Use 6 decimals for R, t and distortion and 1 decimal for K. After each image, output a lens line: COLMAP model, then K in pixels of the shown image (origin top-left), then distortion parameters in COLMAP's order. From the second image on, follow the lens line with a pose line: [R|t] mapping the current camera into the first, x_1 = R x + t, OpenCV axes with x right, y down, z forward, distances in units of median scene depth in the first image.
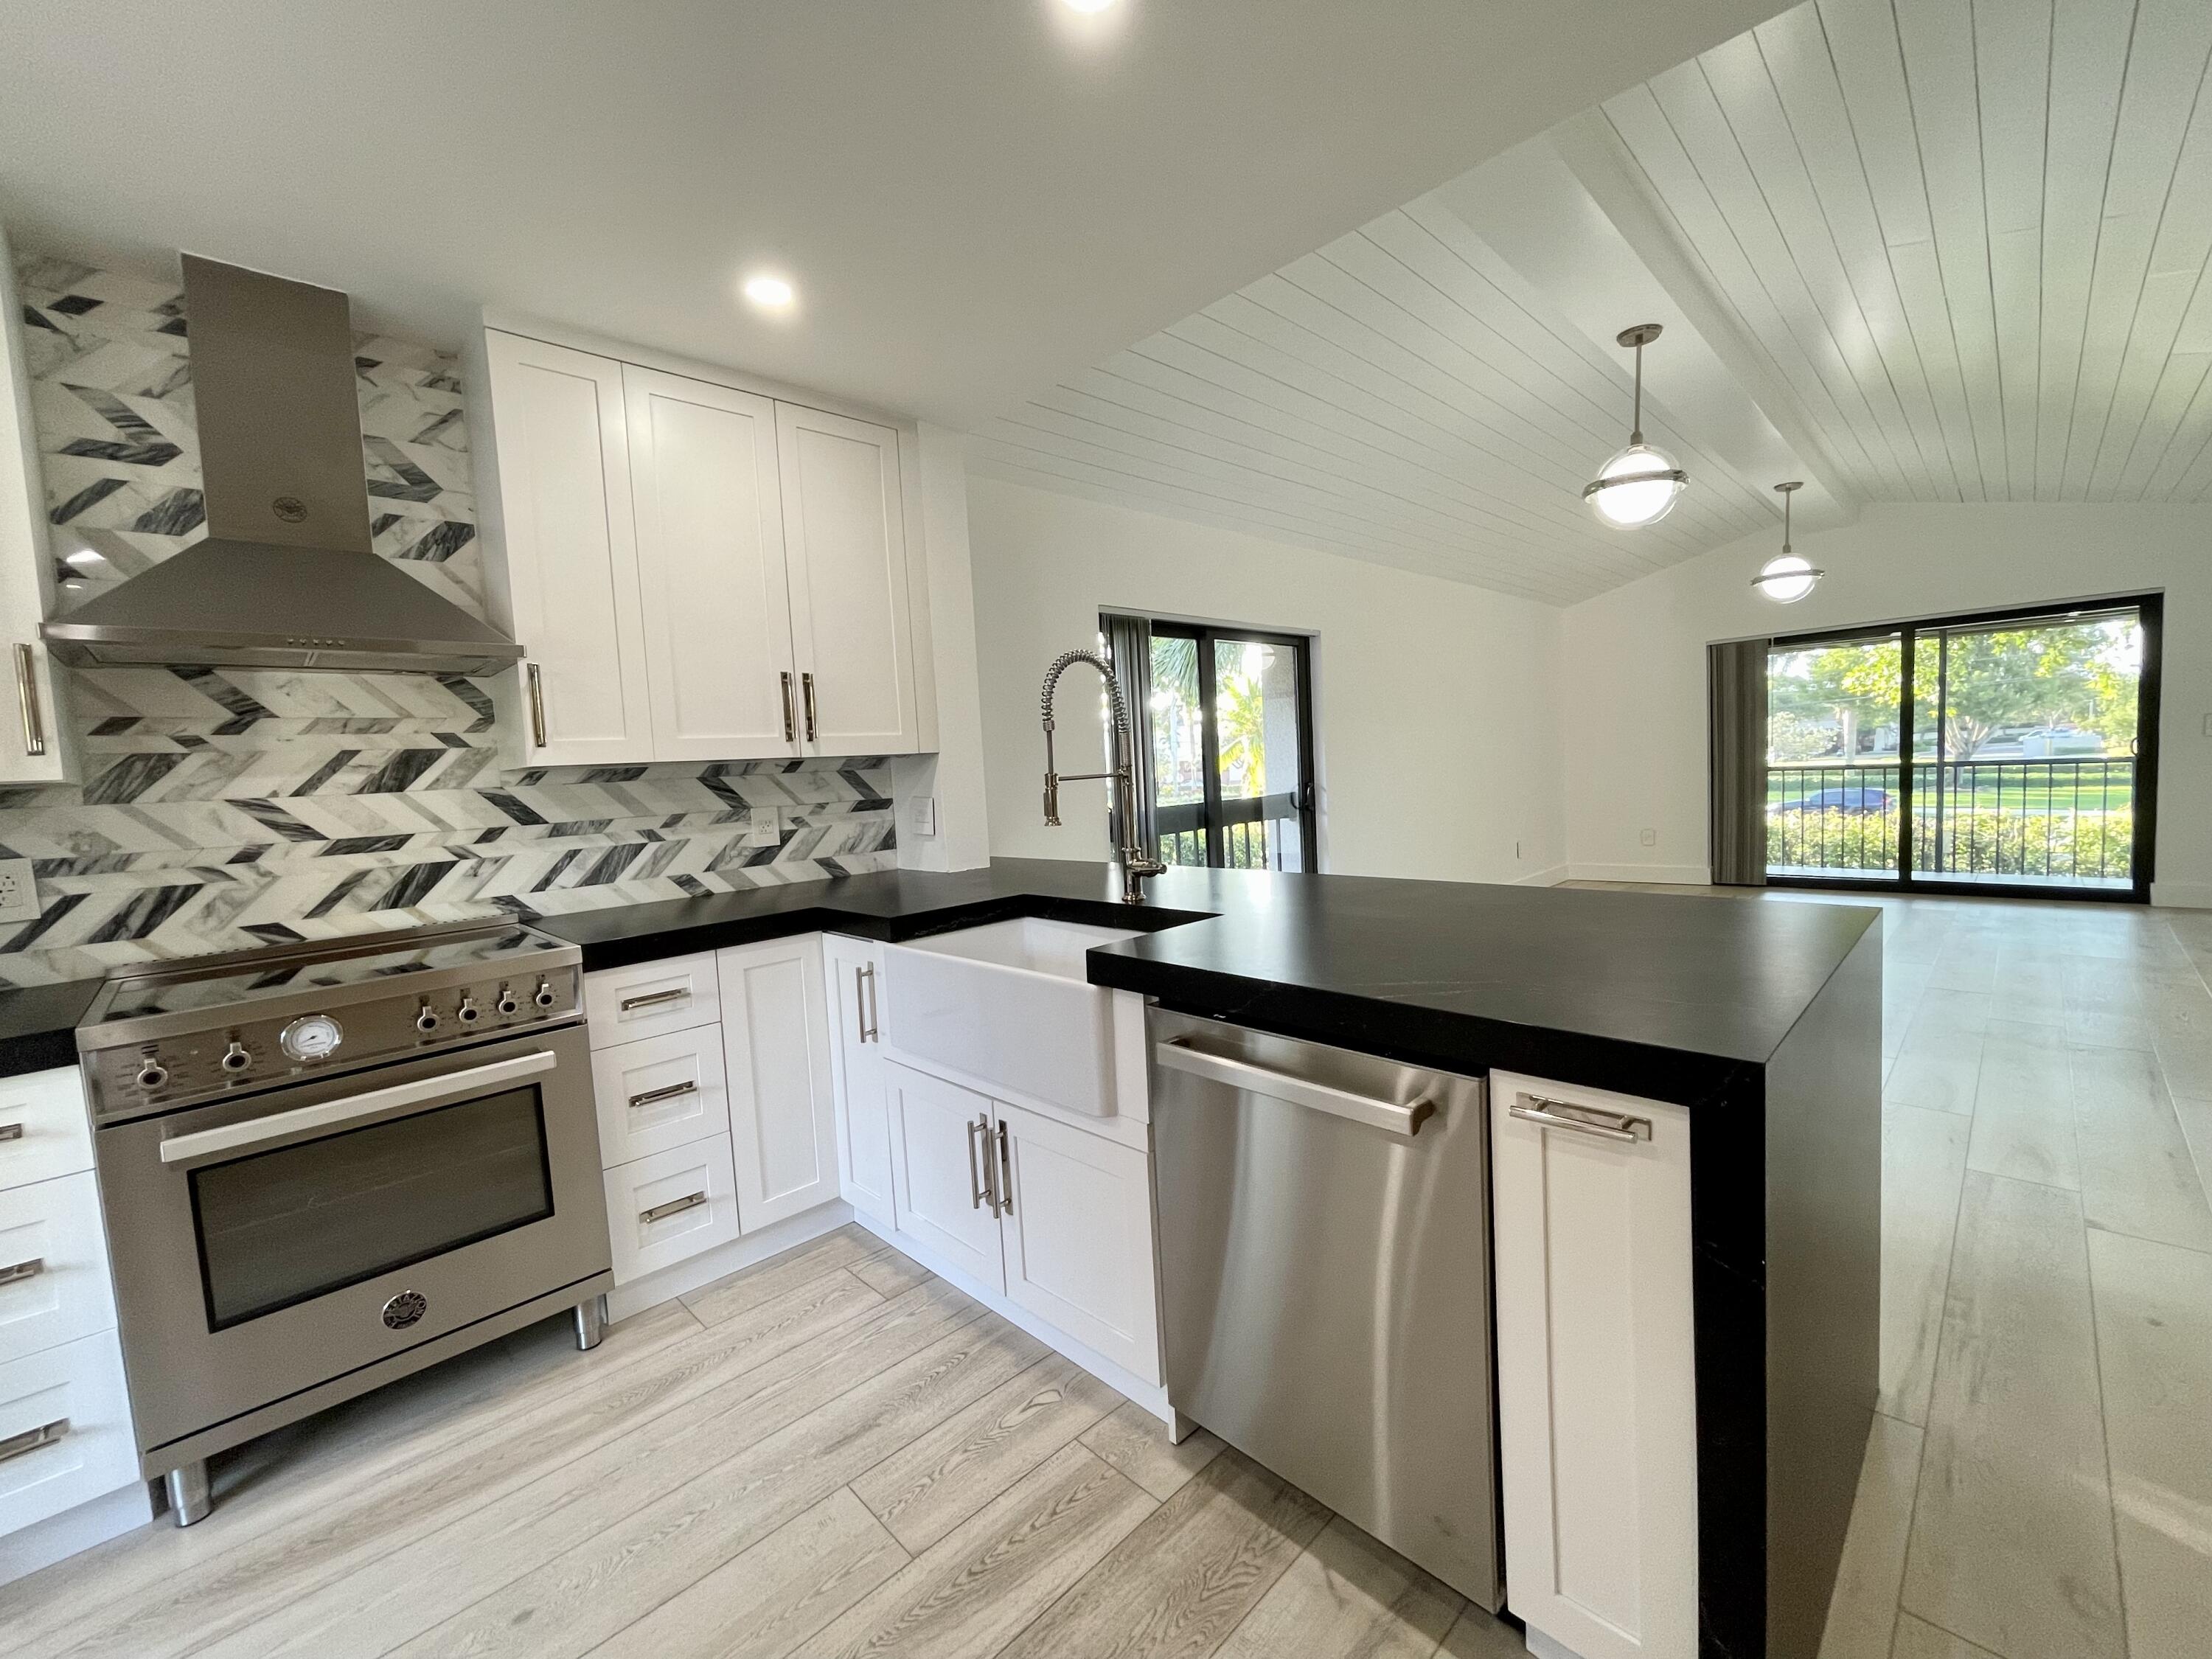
lens RADIAL K [[894.5, 0, 1117.1], [0, 894.5, 817.7], [0, 0, 1]] dist [-0.005426, 0.000693]
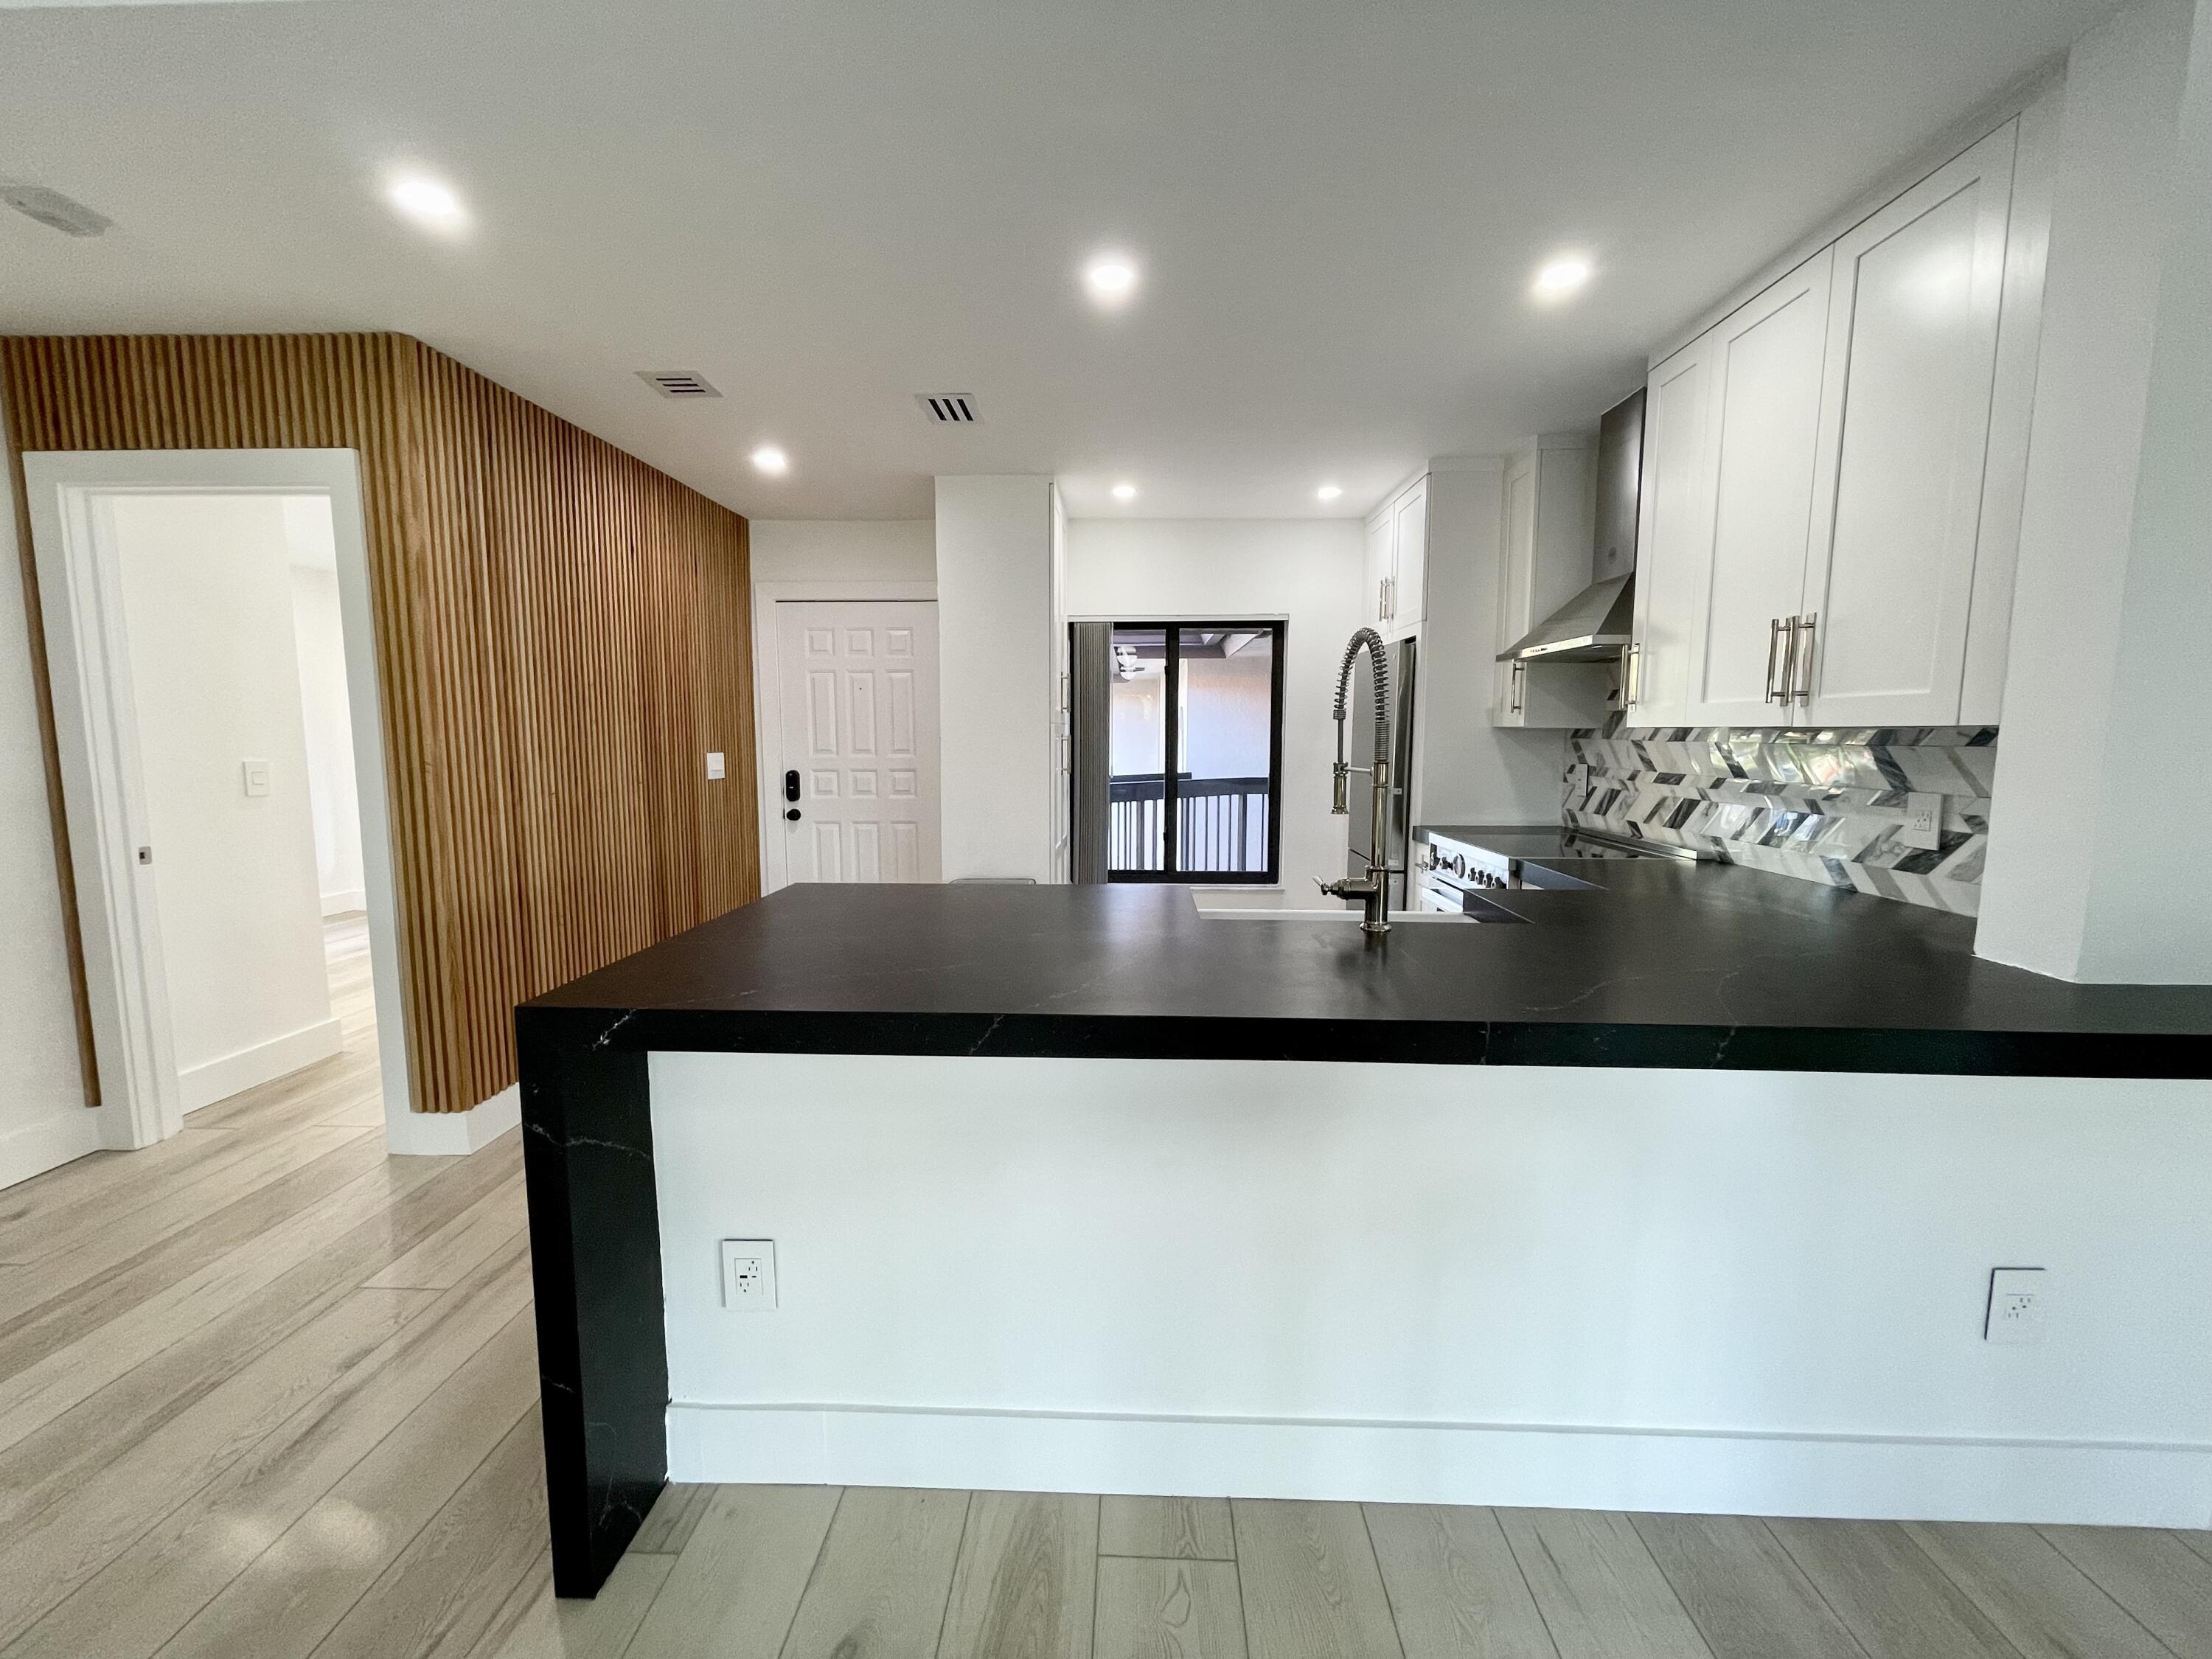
lens RADIAL K [[894.5, 0, 1104.9], [0, 894.5, 828.8], [0, 0, 1]] dist [-0.005426, 0.000693]
pose [[-0.725319, 0.109276, -0.679685, 0.676098], [-0.030847, 0.981170, 0.190664, -0.119482], [0.687722, 0.159259, -0.708291, 1.286252]]
